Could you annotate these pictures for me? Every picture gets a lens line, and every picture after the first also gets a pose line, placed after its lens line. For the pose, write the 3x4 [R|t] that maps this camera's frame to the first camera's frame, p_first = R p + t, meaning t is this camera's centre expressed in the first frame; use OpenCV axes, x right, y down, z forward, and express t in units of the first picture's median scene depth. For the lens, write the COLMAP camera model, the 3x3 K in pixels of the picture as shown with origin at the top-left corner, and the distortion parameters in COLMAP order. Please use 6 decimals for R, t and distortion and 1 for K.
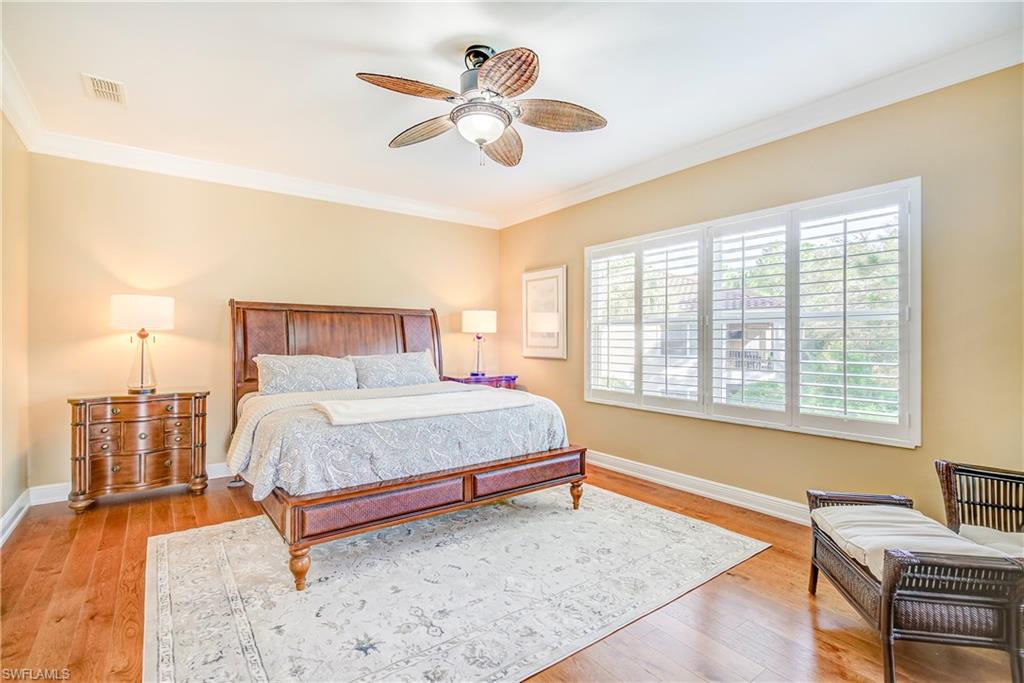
lens RADIAL K [[477.0, 0, 511.6], [0, 477.0, 337.9], [0, 0, 1]] dist [0.006198, -0.002012]
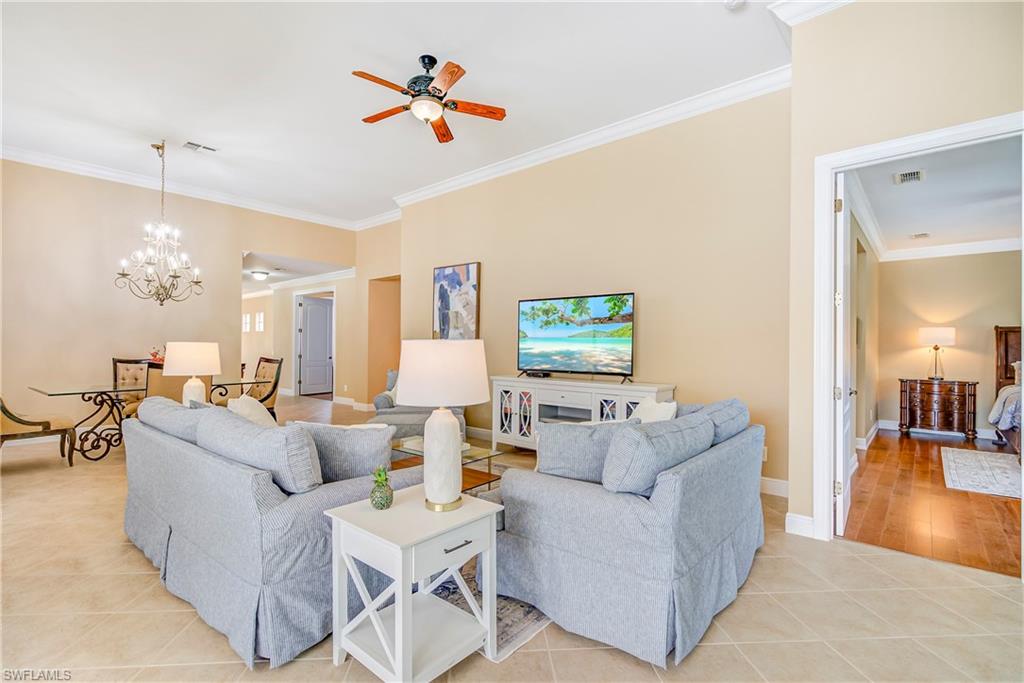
lens RADIAL K [[477.0, 0, 506.9], [0, 477.0, 340.4], [0, 0, 1]] dist [0.006198, -0.002012]
pose [[0.183946, -0.006691, -0.982914, 0.746968], [-0.005780, 0.999952, -0.007889, -0.011852], [0.982919, 0.007132, 0.183898, -0.976979]]
